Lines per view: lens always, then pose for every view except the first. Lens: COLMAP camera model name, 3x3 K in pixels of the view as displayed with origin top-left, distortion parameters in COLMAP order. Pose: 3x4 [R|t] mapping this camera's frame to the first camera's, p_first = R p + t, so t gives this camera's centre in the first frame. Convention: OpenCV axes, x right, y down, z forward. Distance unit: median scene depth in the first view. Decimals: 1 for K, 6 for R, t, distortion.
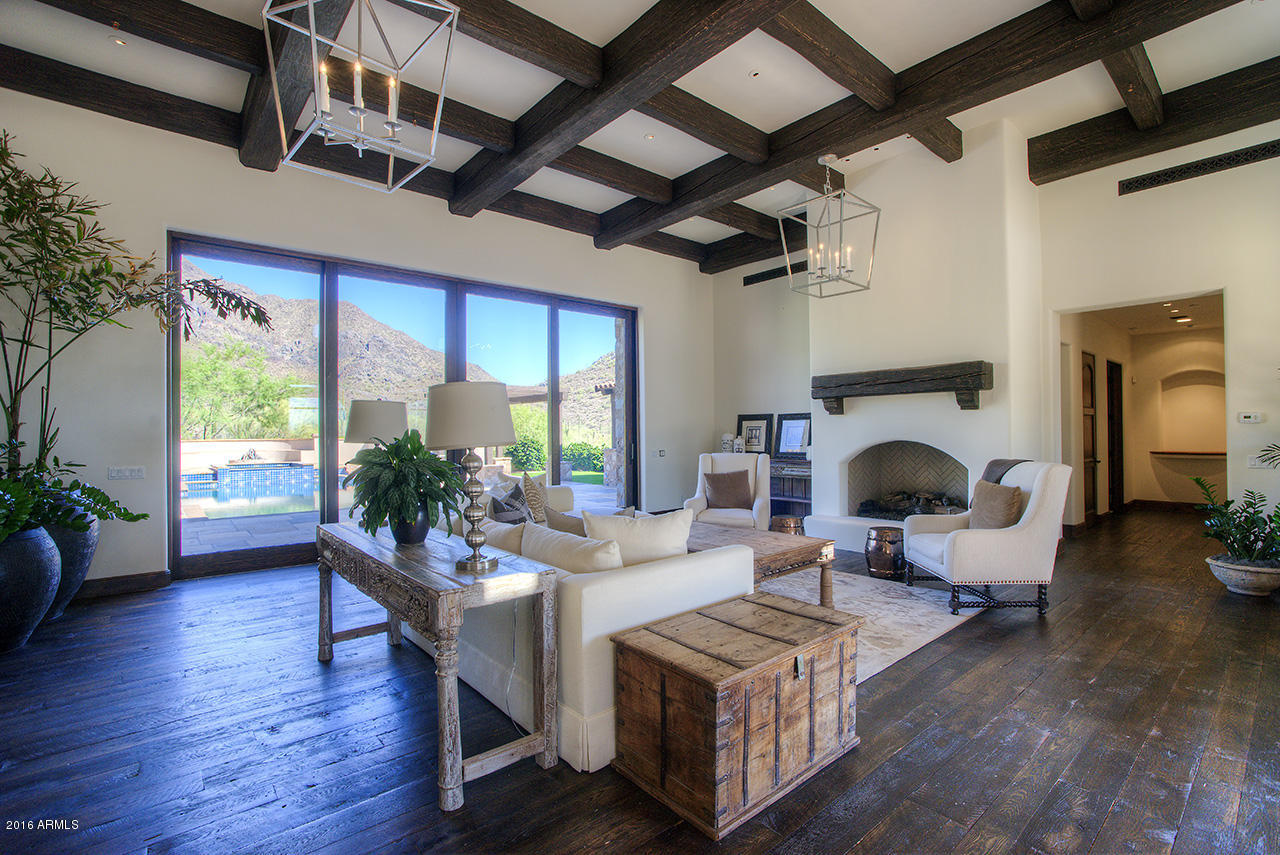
lens RADIAL K [[585.3, 0, 644.7], [0, 585.3, 430.8], [0, 0, 1]] dist [-0.018877, 0.005143]
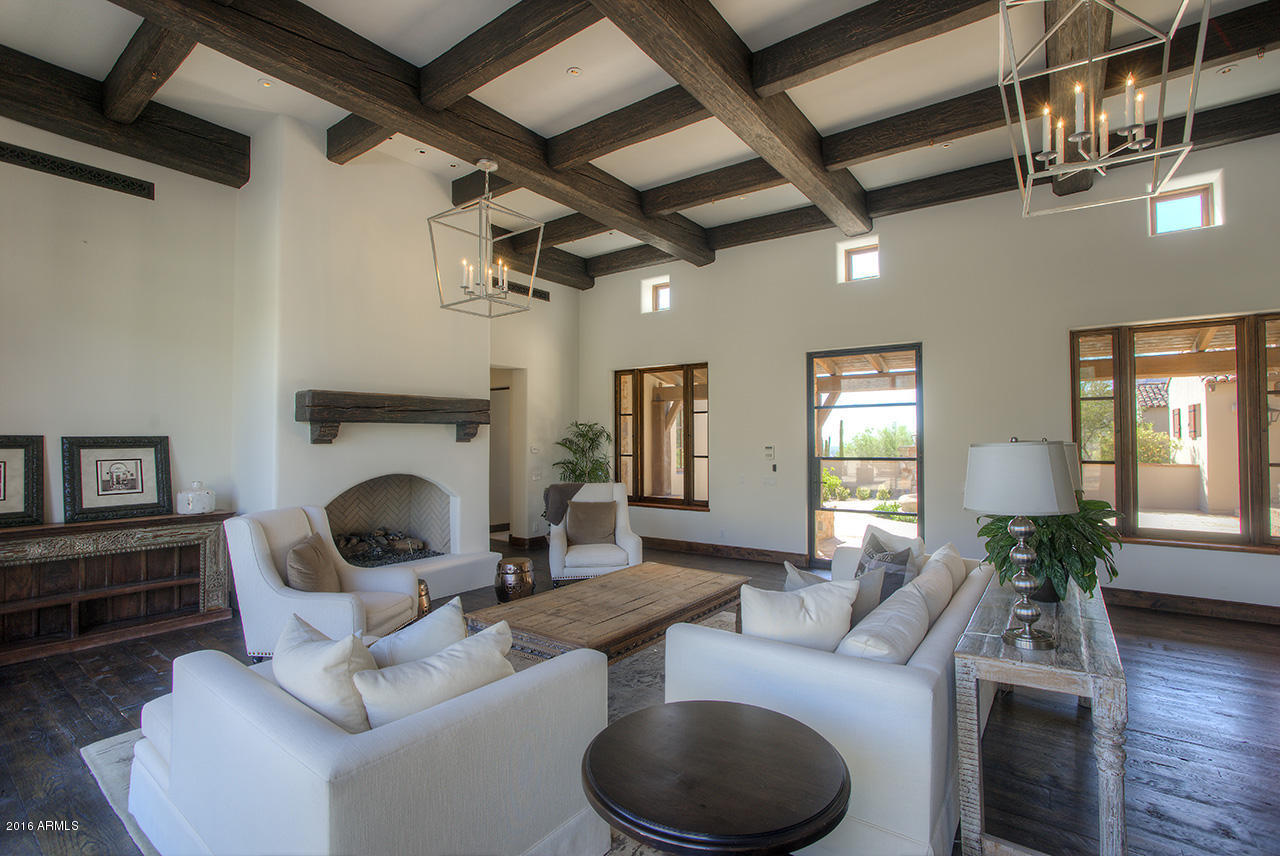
lens RADIAL K [[585.3, 0, 644.1], [0, 585.3, 426.6], [0, 0, 1]] dist [-0.018877, 0.005143]
pose [[-0.215211, 0.007786, 0.976537, -0.506699], [-0.010078, 0.999897, -0.010194, -0.050138], [-0.976516, -0.012035, -0.215110, 0.791444]]
